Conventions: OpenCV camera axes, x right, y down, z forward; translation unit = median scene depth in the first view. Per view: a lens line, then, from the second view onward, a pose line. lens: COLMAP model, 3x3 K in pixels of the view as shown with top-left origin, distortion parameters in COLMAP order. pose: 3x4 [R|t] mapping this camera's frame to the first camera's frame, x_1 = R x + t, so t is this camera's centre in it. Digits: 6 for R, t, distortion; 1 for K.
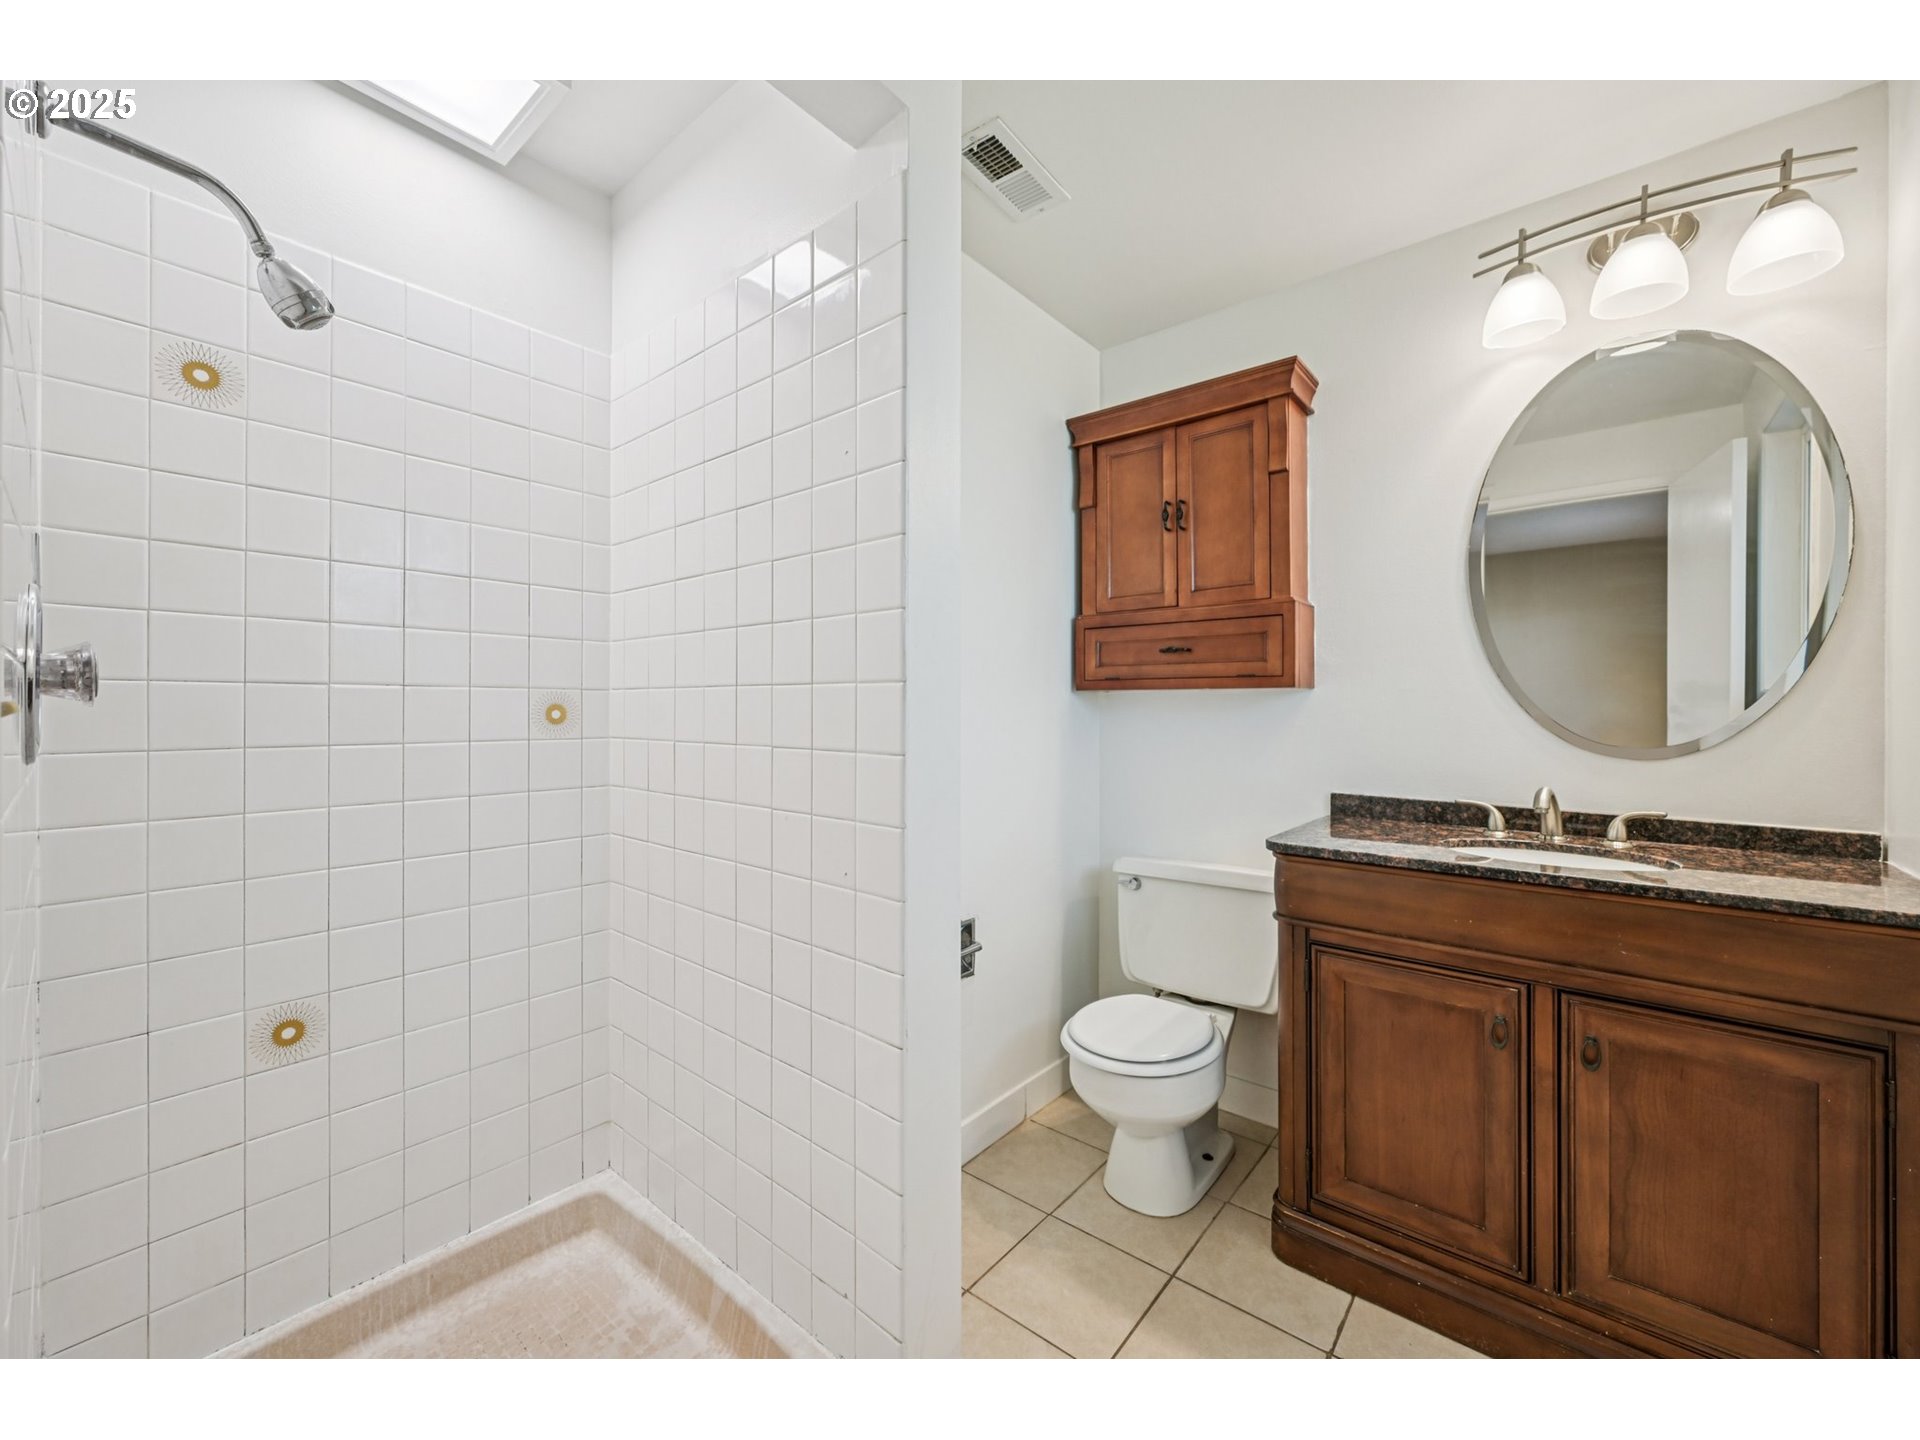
lens RADIAL K [[757.7, 0, 959.0], [0, 757.7, 705.2], [0, 0, 1]] dist [-0.000018, -0.000001]
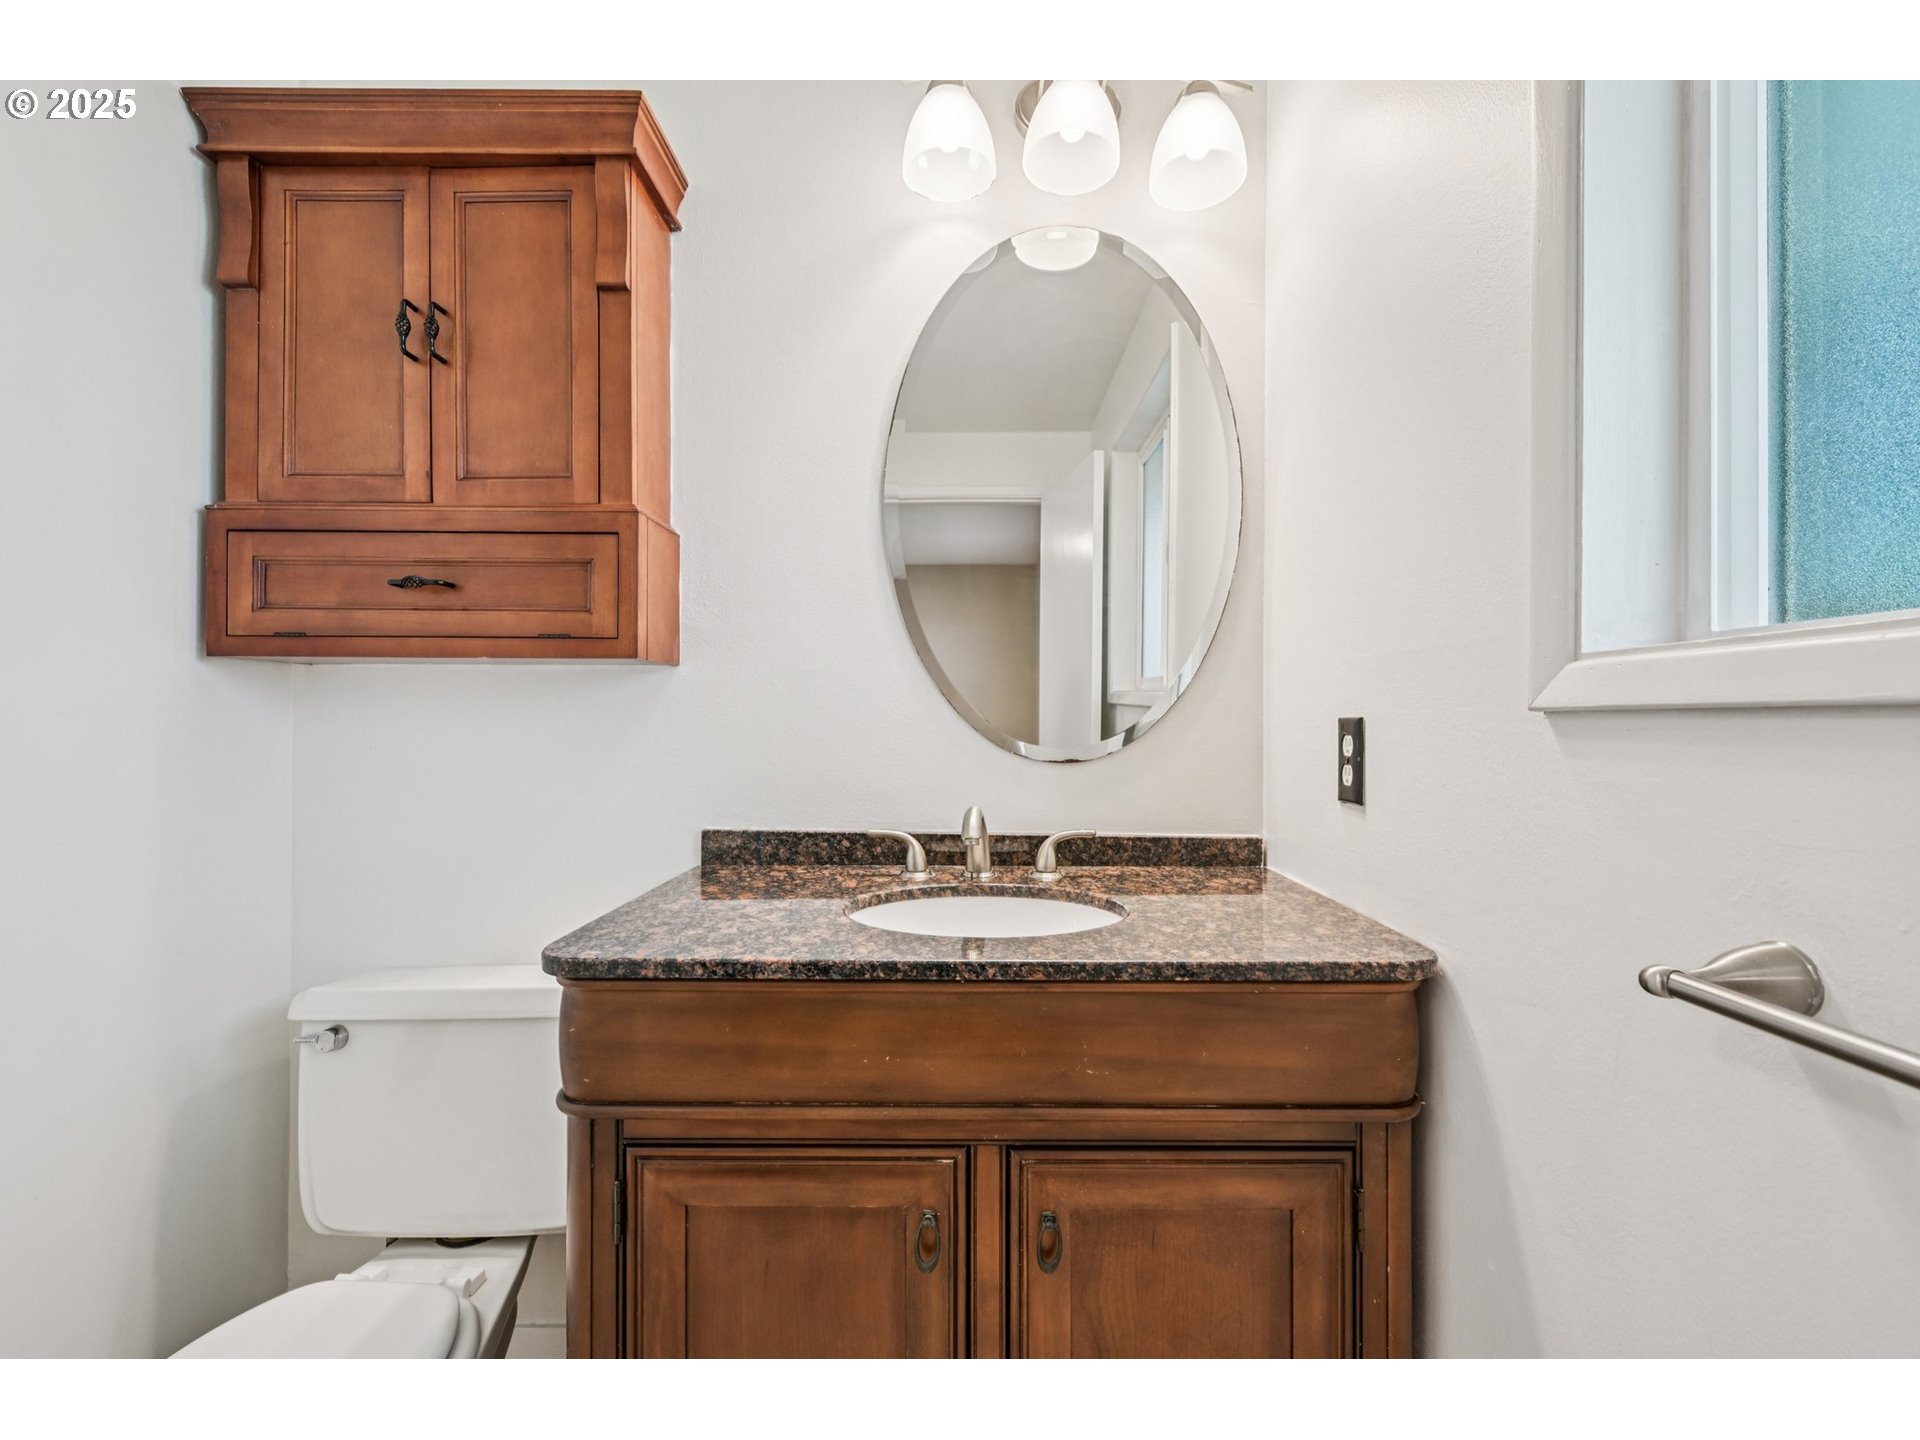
lens RADIAL K [[757.7, 0, 960.7], [0, 757.7, 719.0], [0, 0, 1]] dist [-0.000018, -0.000001]
pose [[0.765020, 0.002016, 0.644004, 0.275114], [-0.004251, 0.999989, 0.001919, 0.022687], [-0.643993, -0.004205, 0.765020, 0.416535]]
